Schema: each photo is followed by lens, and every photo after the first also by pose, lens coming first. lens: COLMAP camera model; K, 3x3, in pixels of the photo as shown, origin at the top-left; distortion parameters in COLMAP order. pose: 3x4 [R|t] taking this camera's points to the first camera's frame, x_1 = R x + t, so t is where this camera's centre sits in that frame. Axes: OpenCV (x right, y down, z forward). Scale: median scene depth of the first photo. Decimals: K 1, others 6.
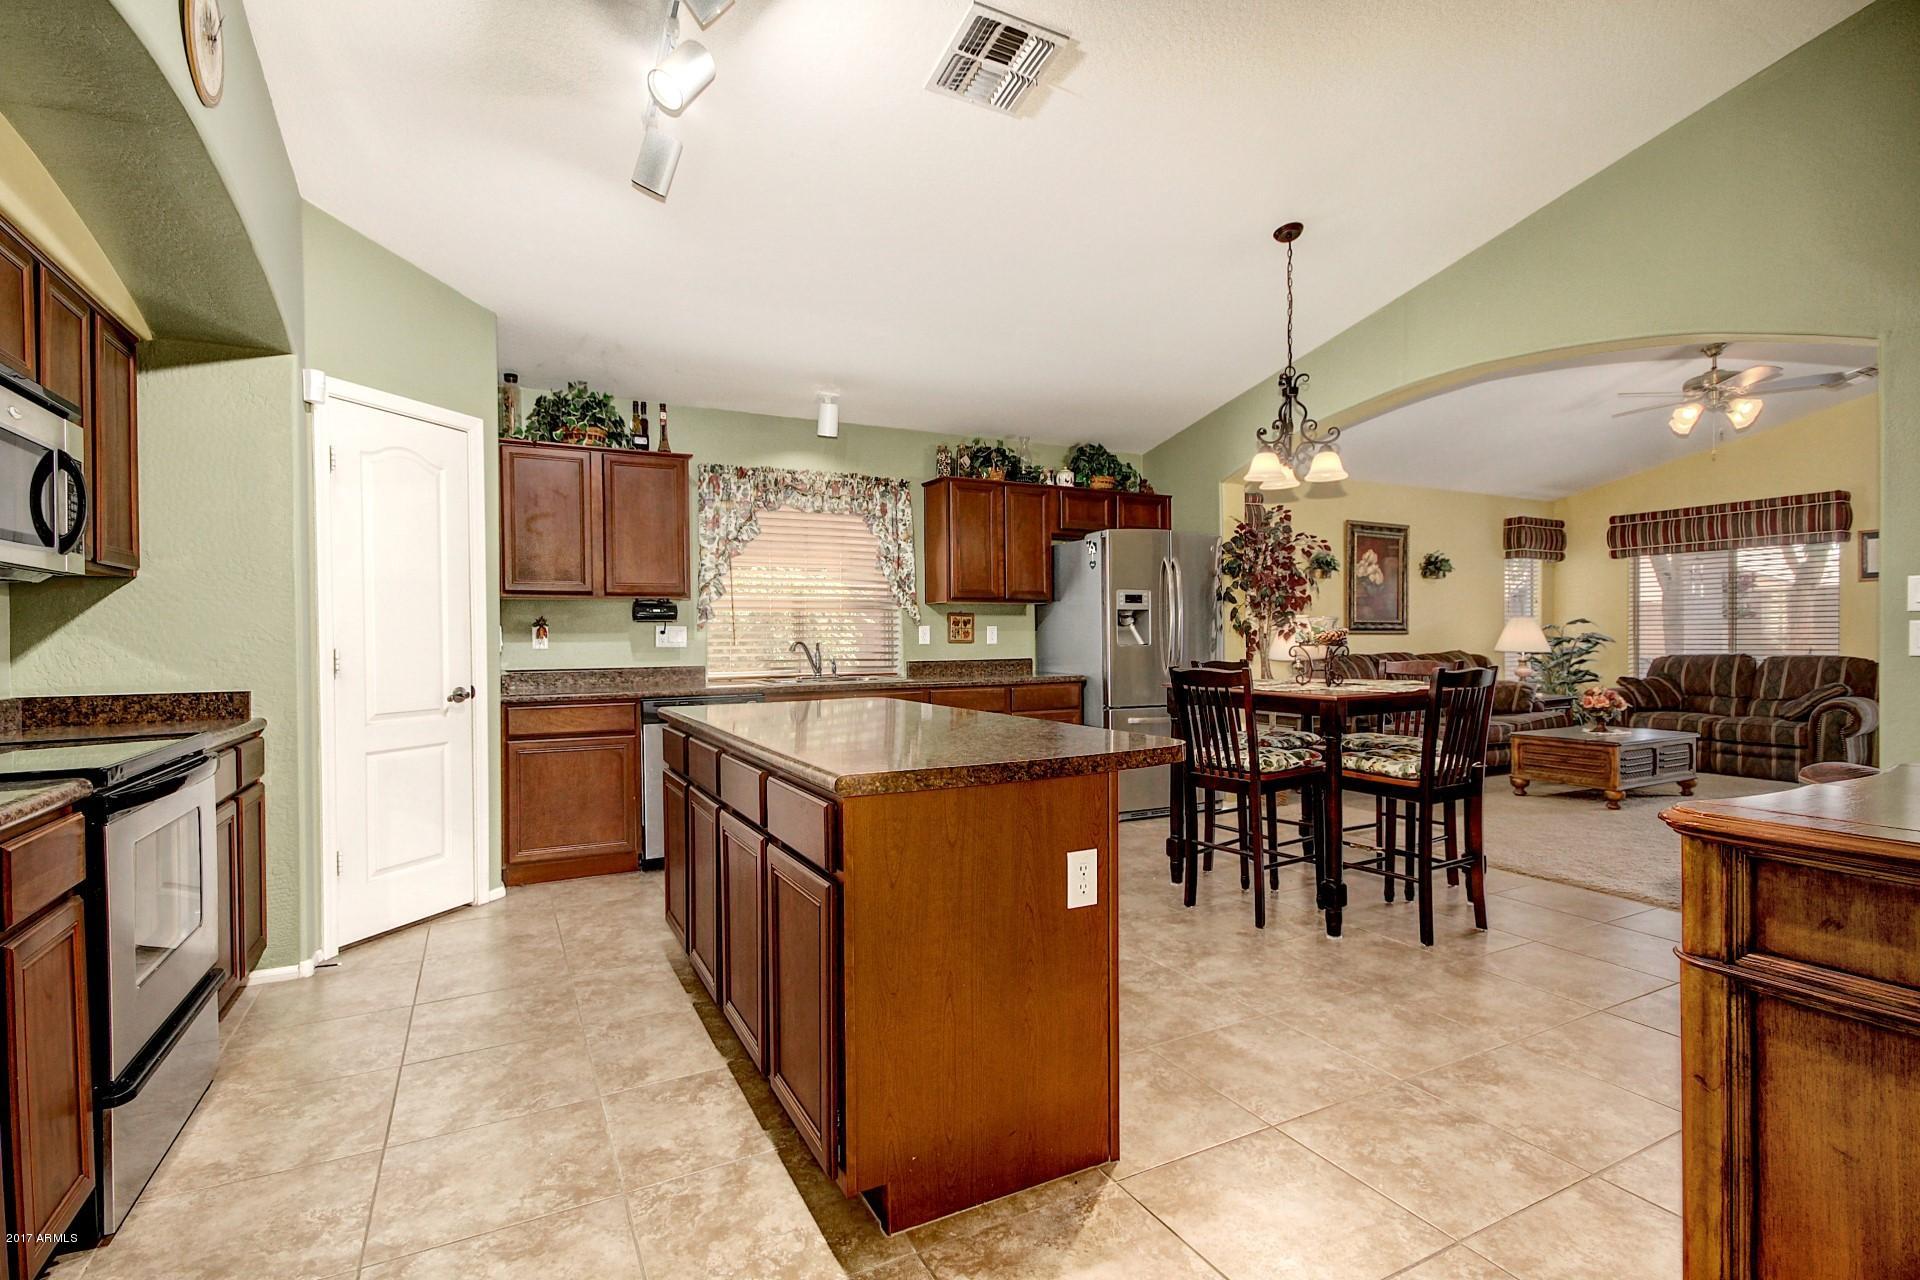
lens RADIAL K [[895.0, 0, 978.5], [0, 895.0, 646.0], [0, 0, 1]] dist [0.002935, -0.005217]
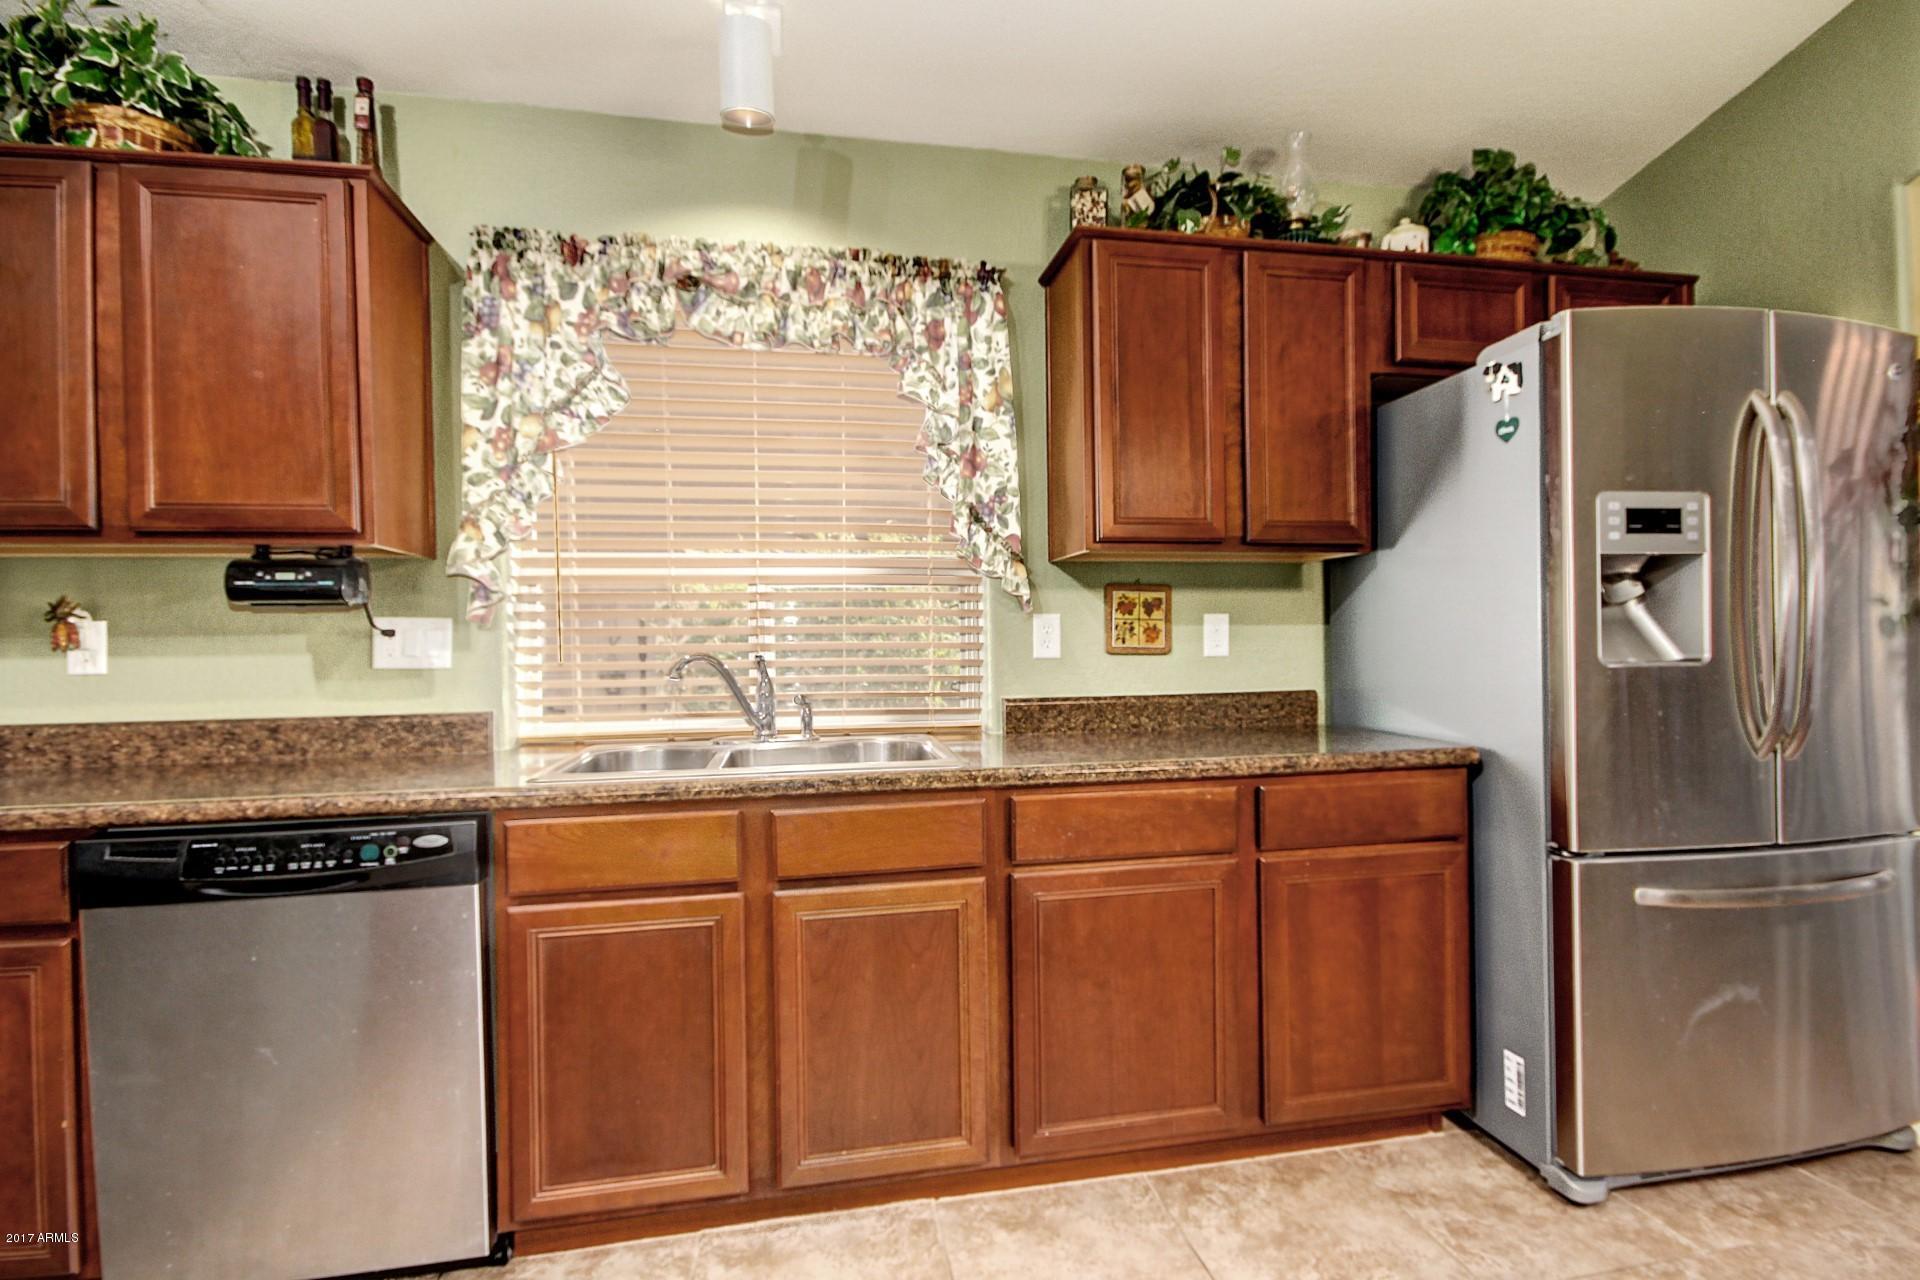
lens RADIAL K [[895.0, 0, 962.5], [0, 895.0, 651.4], [0, 0, 1]] dist [0.002935, -0.005217]
pose [[0.953473, -0.001616, -0.301474, 0.030441], [0.001980, 0.999998, 0.000902, -0.005682], [0.301471, -0.001457, 0.953474, 0.599673]]
